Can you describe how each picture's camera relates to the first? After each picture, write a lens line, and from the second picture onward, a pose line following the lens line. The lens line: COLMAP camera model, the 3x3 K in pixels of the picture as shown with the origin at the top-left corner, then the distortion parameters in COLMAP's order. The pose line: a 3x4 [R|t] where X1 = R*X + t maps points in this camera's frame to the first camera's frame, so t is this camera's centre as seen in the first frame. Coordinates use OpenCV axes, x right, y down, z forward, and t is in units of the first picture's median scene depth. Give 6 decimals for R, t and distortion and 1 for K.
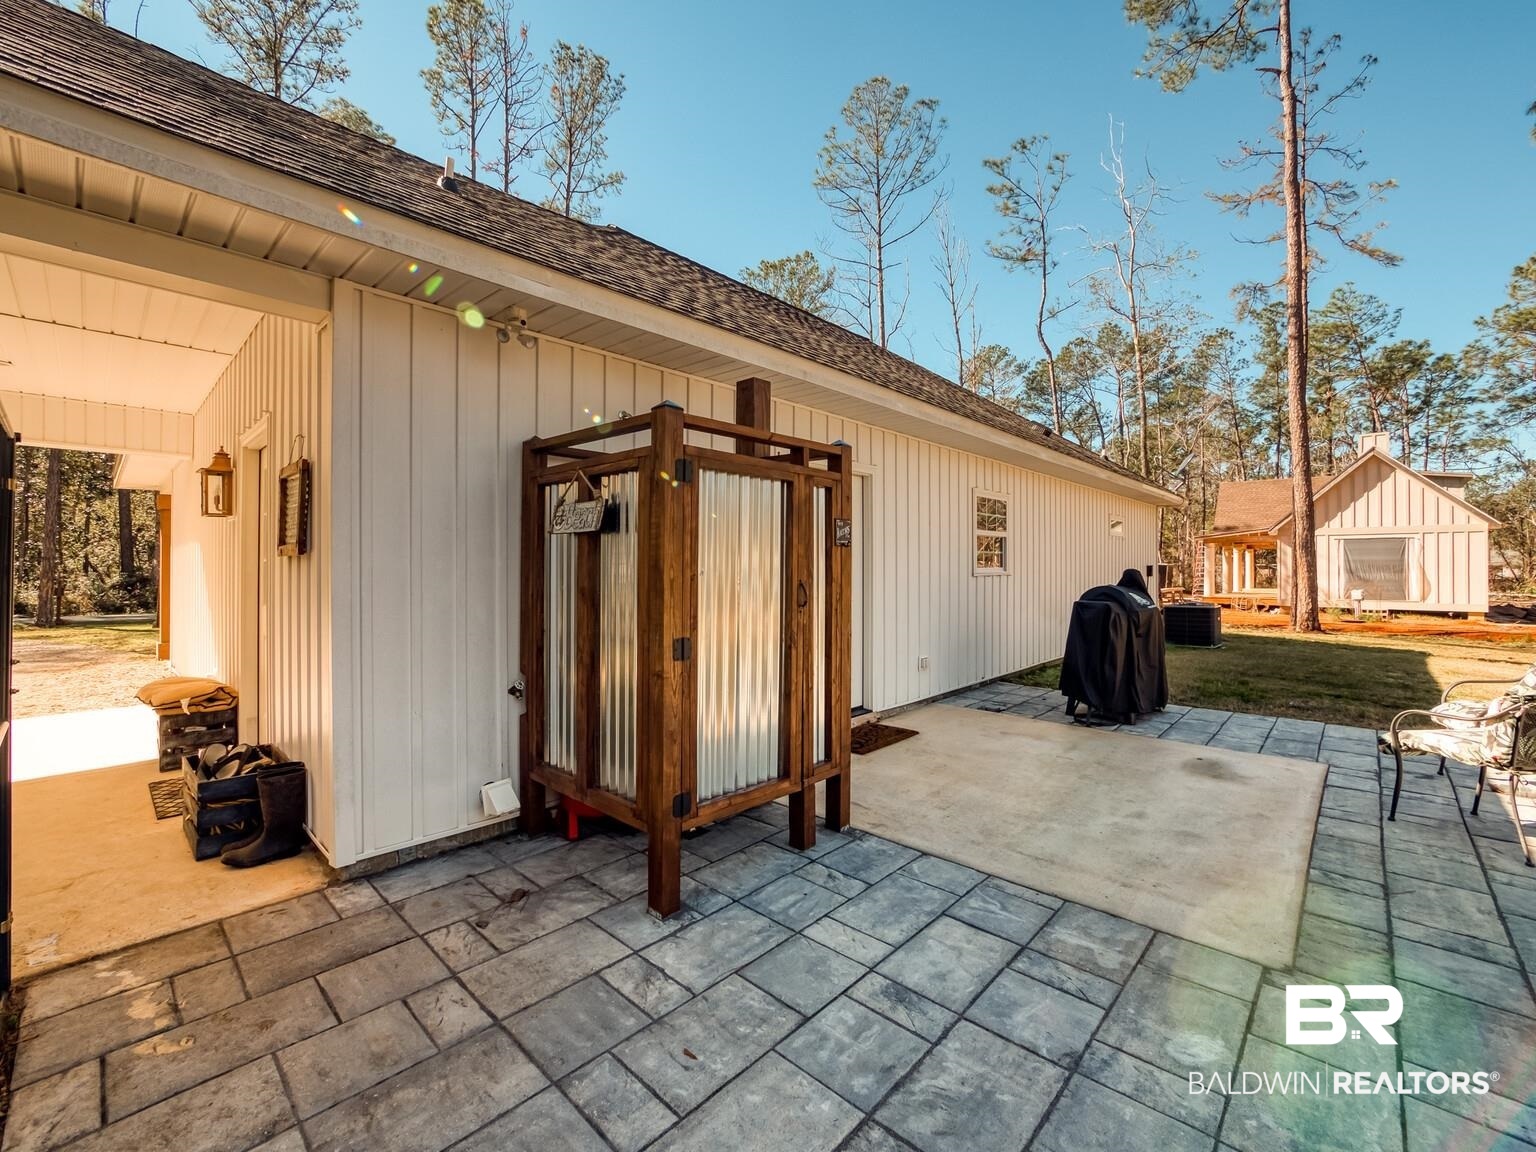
lens RADIAL K [[644.0, 0, 750.4], [0, 644.0, 564.0], [0, 0, 1]] dist [-0.031329, 0.008549]
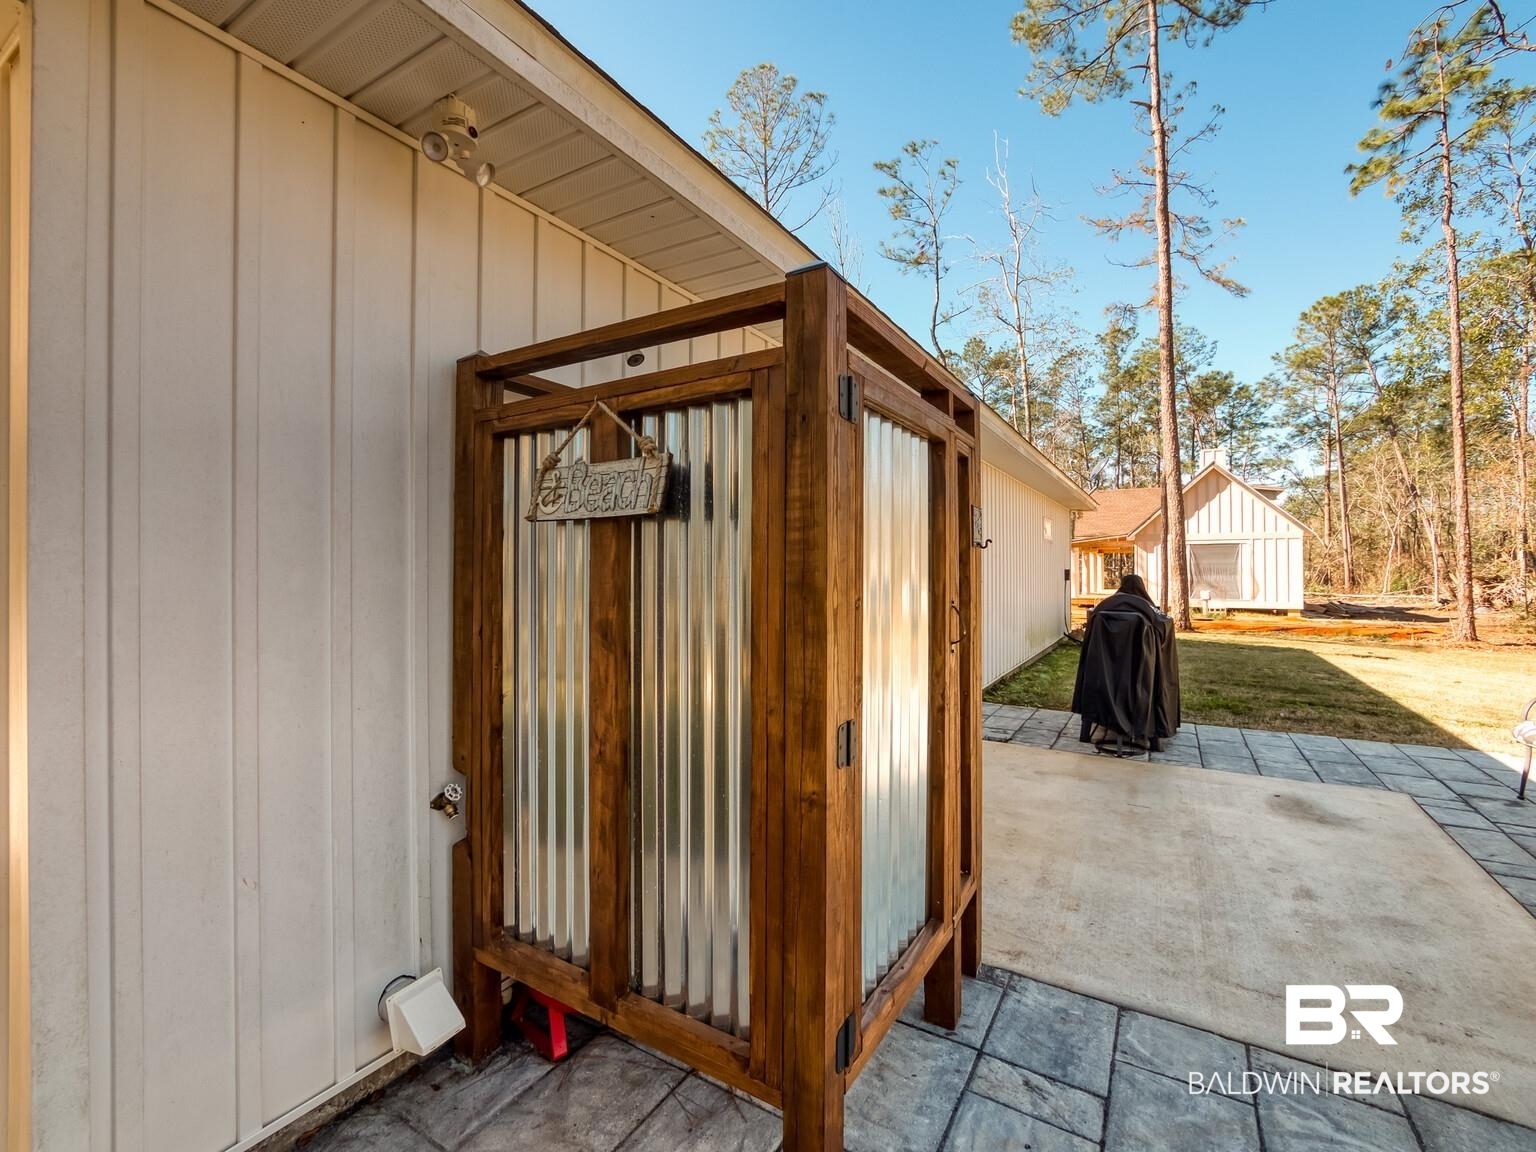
lens RADIAL K [[665.3, 0, 771.2], [0, 665.3, 563.9], [0, 0, 1]] dist [-0.025003, 0.006405]
pose [[0.975113, -0.000618, 0.221709, -0.151474], [0.001790, 0.999985, -0.005083, -0.004987], [-0.221703, 0.005353, 0.975100, 0.262467]]
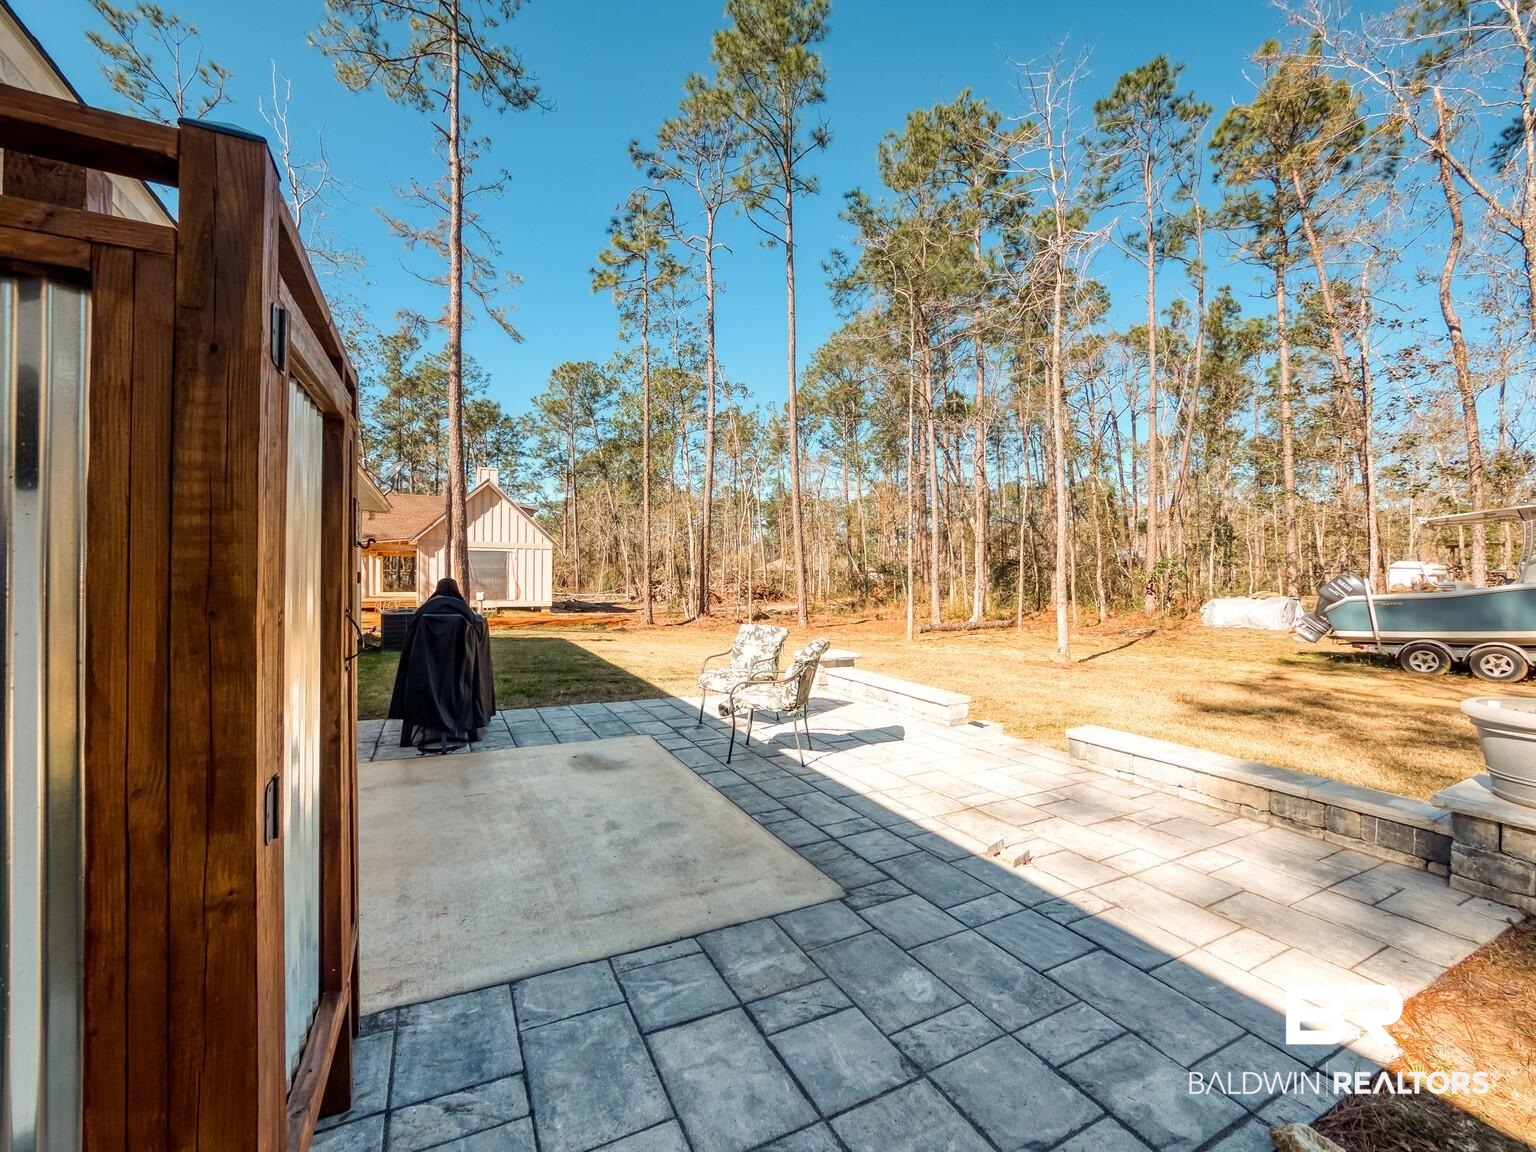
lens RADIAL K [[639.8, 0, 768.0], [0, 639.8, 576.0], [0, 0, 1]] dist [-0.030261, 0.007892]
pose [[0.323727, 0.002967, 0.946146, -0.194910], [-0.014161, 0.999898, 0.001710, -0.005132], [-0.946045, -0.013952, 0.323736, 0.323342]]
